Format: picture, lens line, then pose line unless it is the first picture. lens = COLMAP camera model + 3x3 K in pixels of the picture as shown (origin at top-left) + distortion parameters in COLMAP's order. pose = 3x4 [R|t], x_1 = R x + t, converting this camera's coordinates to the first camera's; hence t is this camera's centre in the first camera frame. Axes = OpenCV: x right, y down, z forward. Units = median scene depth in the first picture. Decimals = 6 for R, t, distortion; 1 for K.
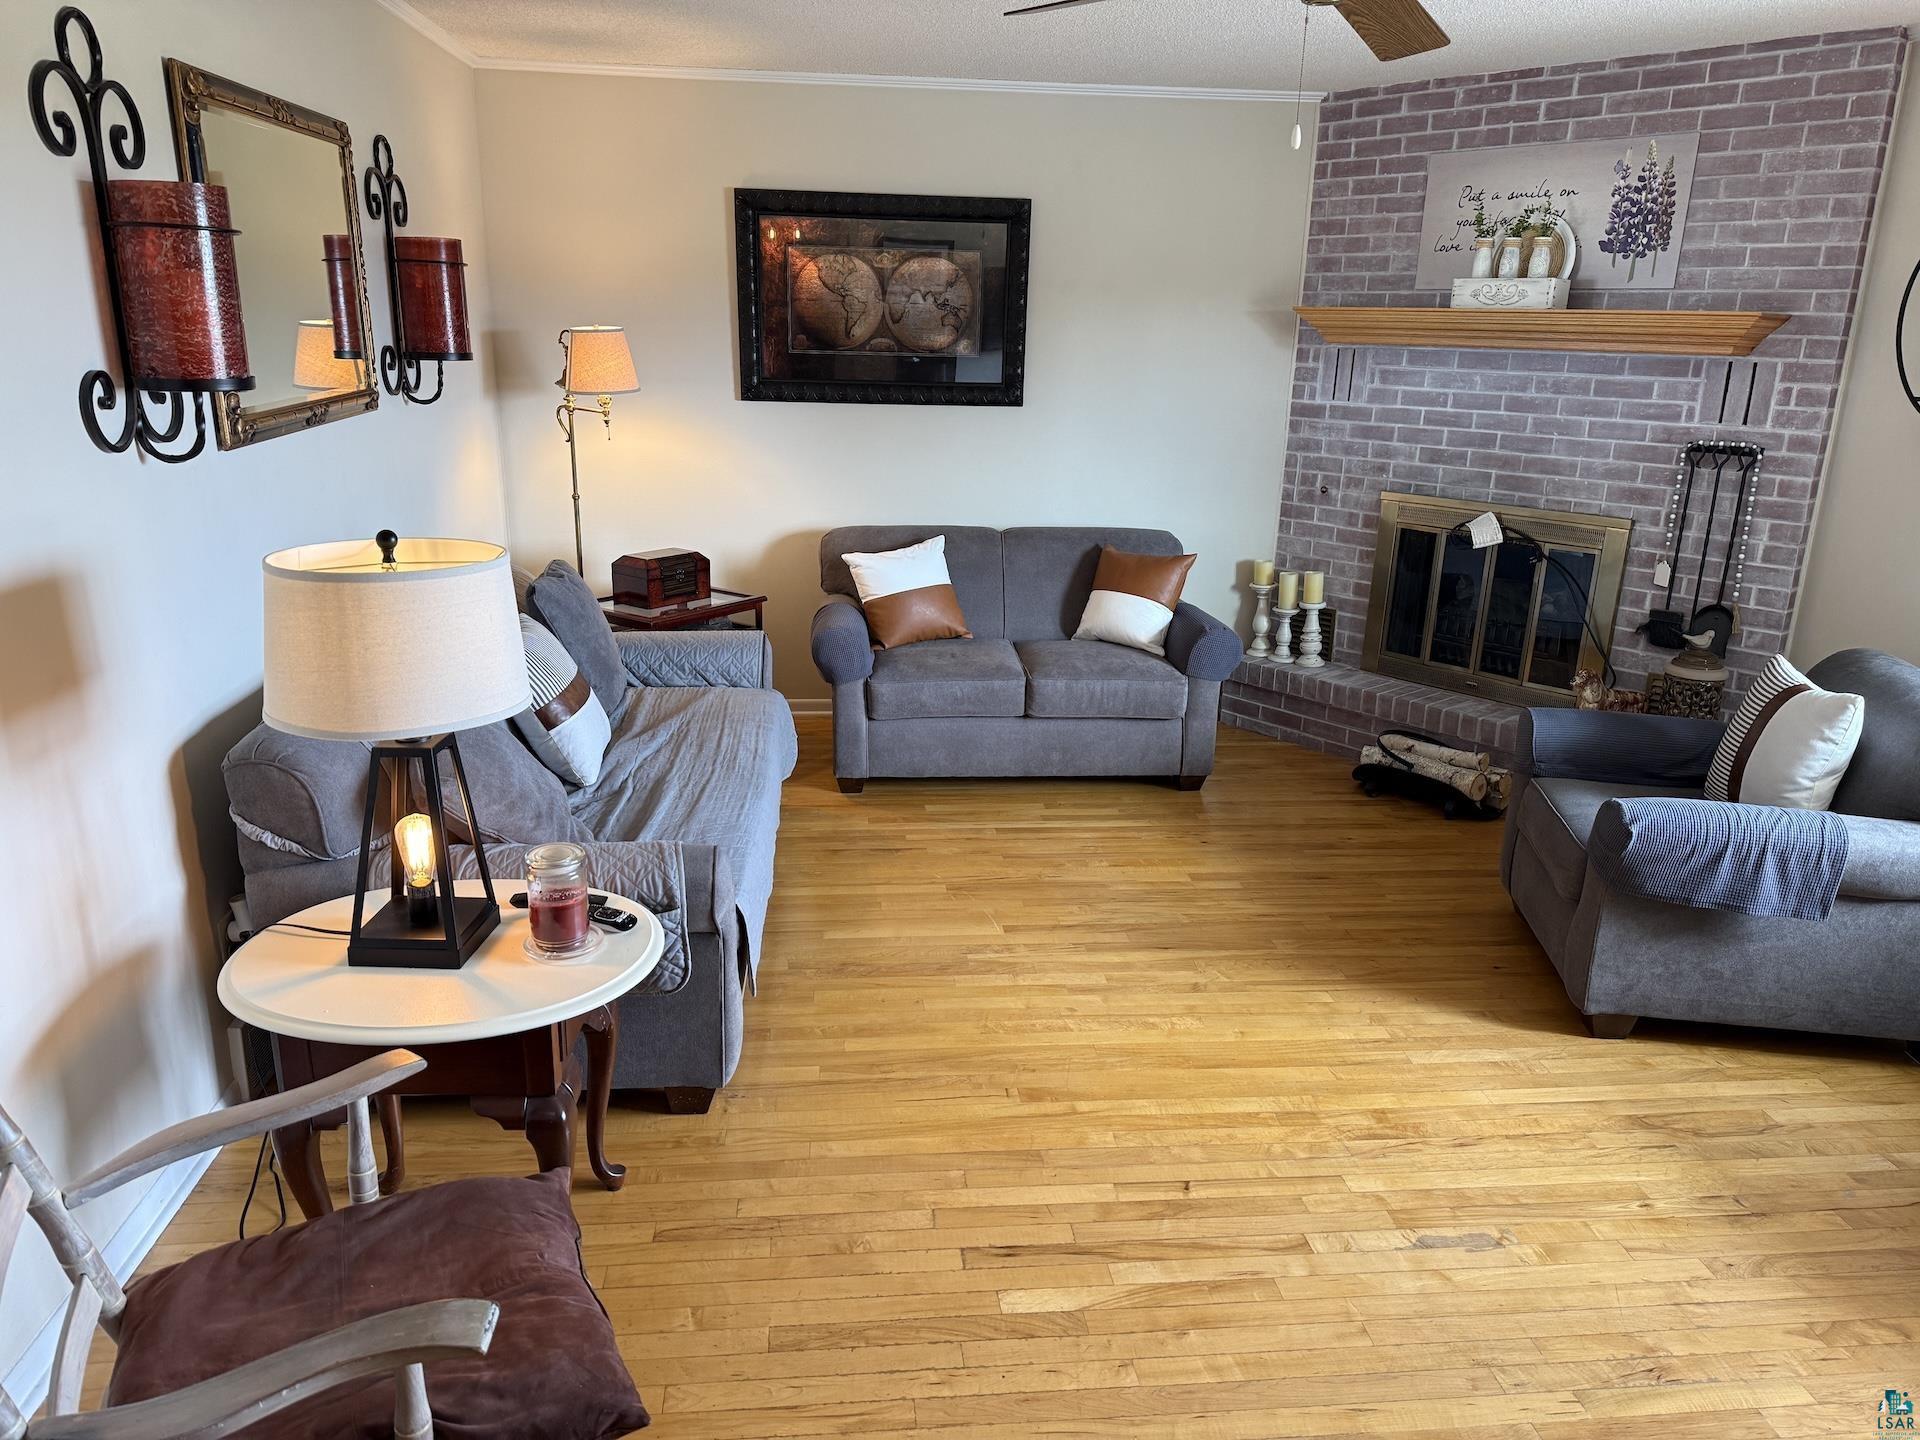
lens RADIAL K [[1349.4, 0, 960.0], [0, 1349.4, 720.0], [0, 0, 1]] dist [0.070392, -0.066119]
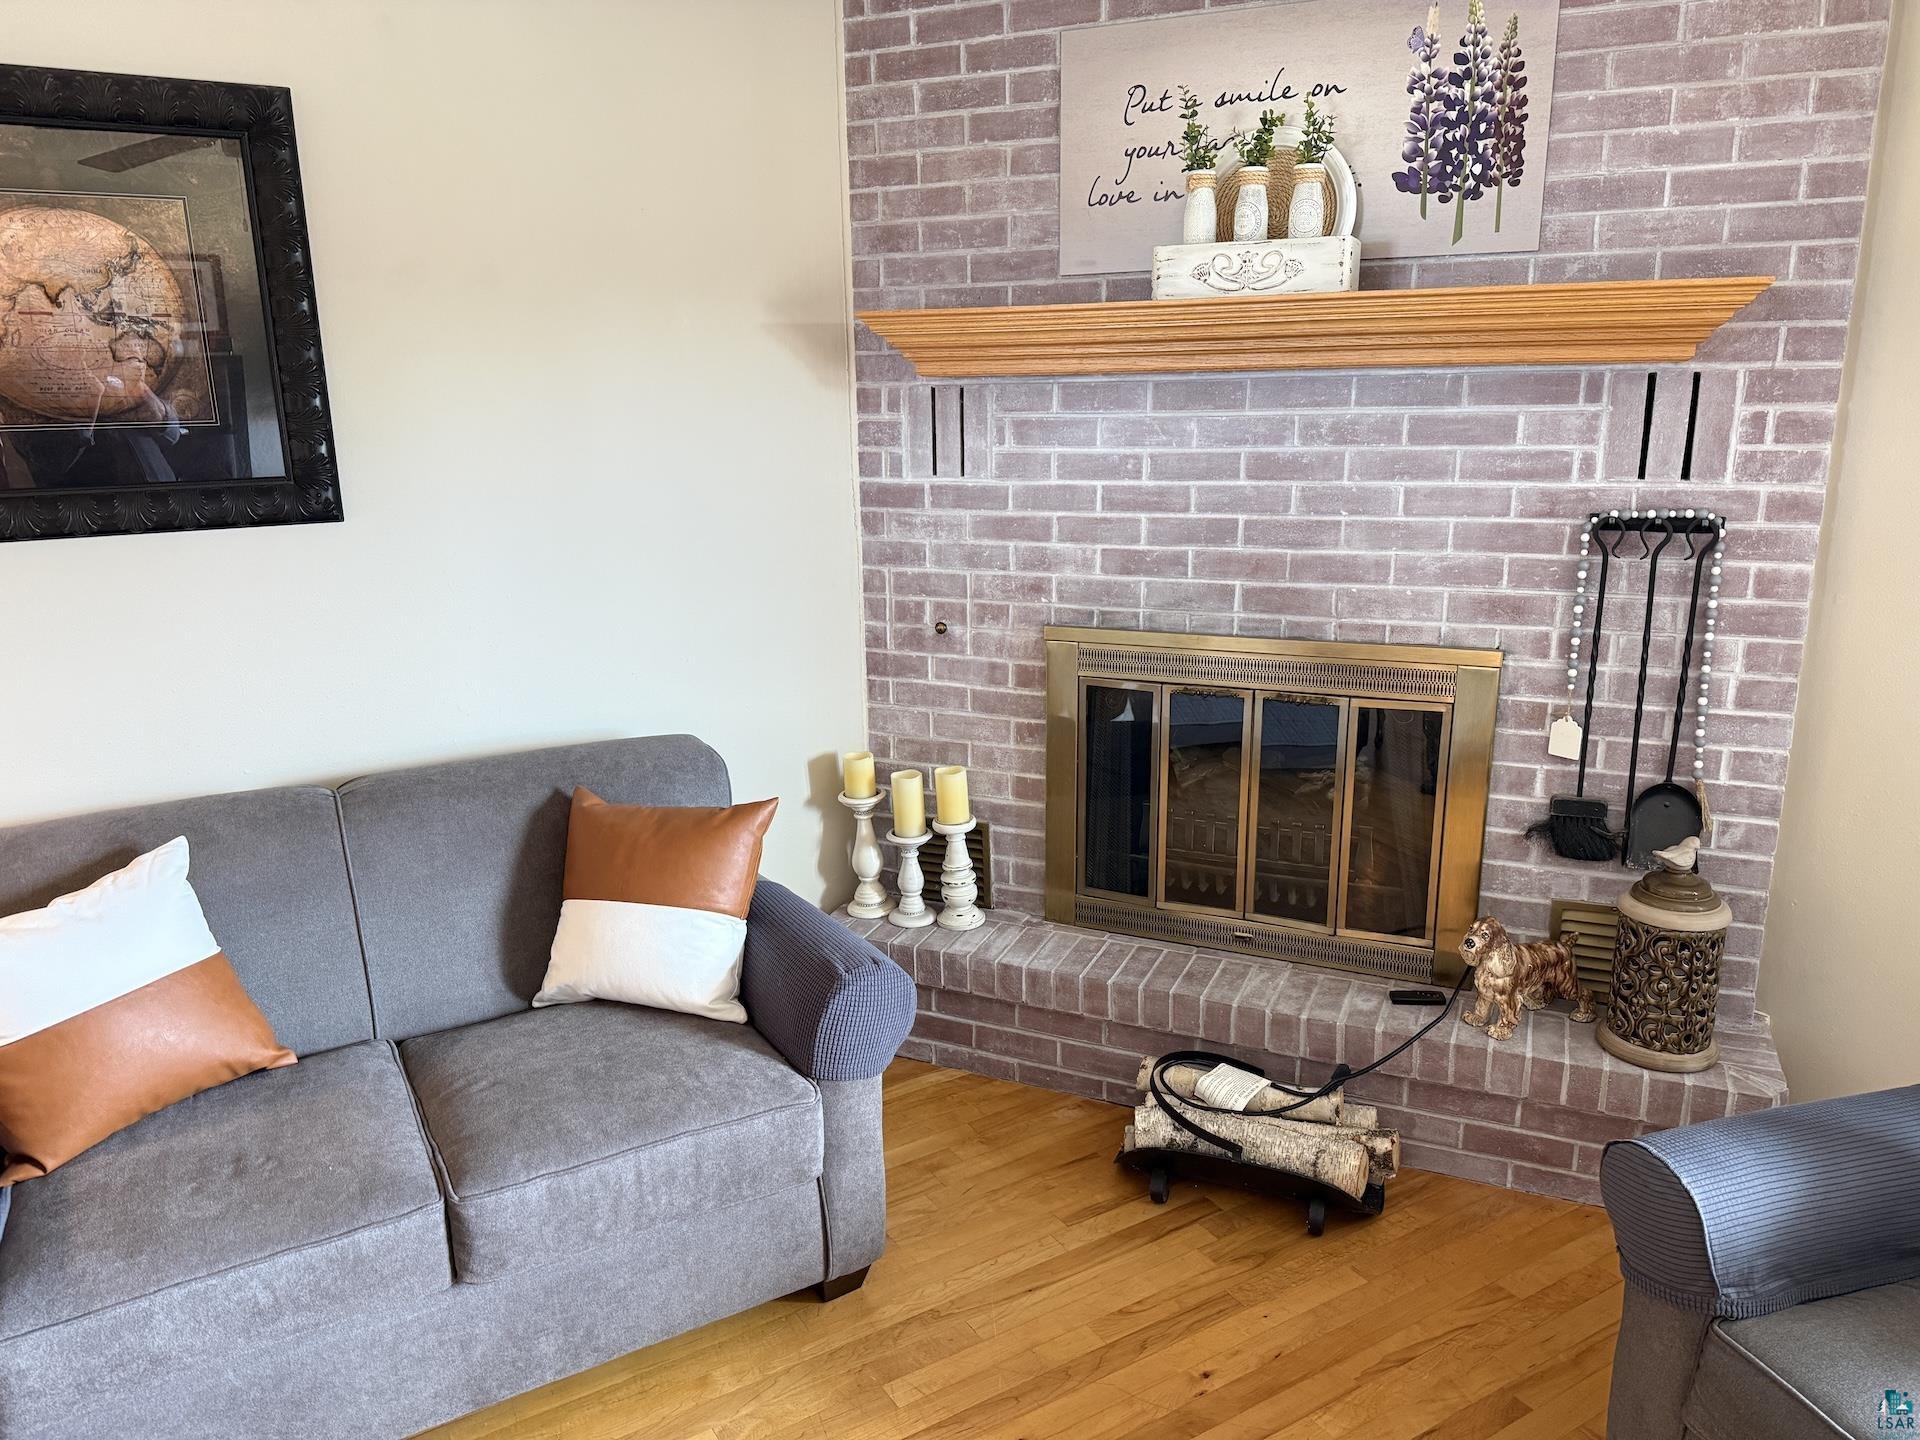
lens RADIAL K [[1369.5, 0, 981.0], [0, 1369.5, 736.5], [0, 0, 1]] dist [0.108823, -0.140840]
pose [[0.900975, -0.144129, 0.409232, 0.044875], [0.157038, 0.987590, 0.002084, -0.150305], [-0.404454, 0.062387, 0.912428, 0.567549]]
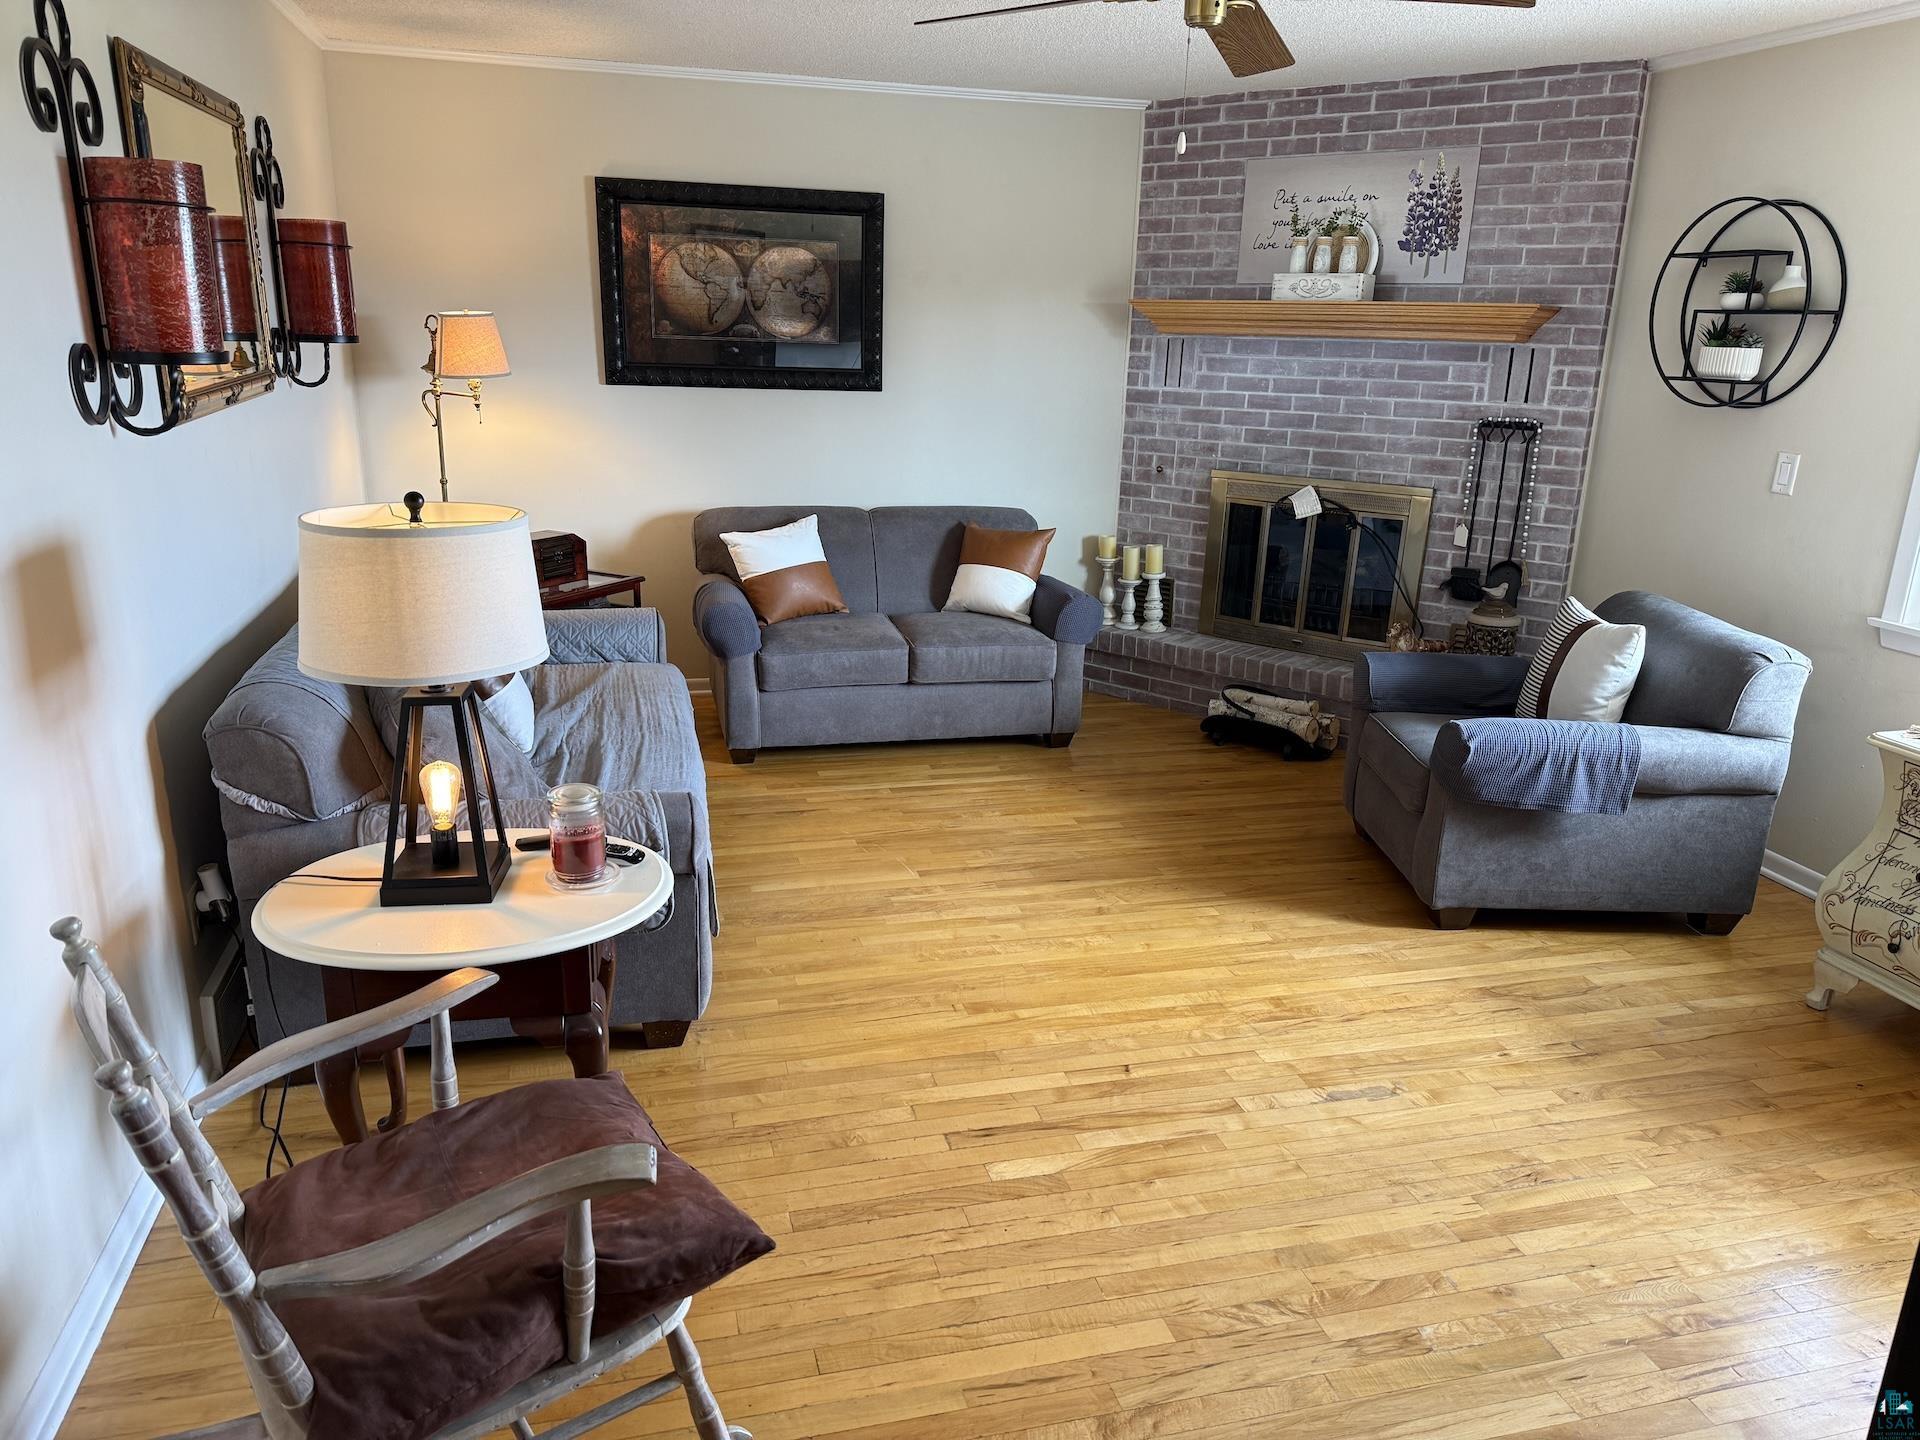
lens RADIAL K [[1346.2, 0, 960.0], [0, 1346.2, 720.0], [0, 0, 1]] dist [0.113156, -0.161962]
pose [[0.987222, -0.041167, 0.153939, -0.080086], [0.040885, 0.999151, 0.004997, 0.024033], [-0.154014, 0.001360, 0.988068, -0.056913]]
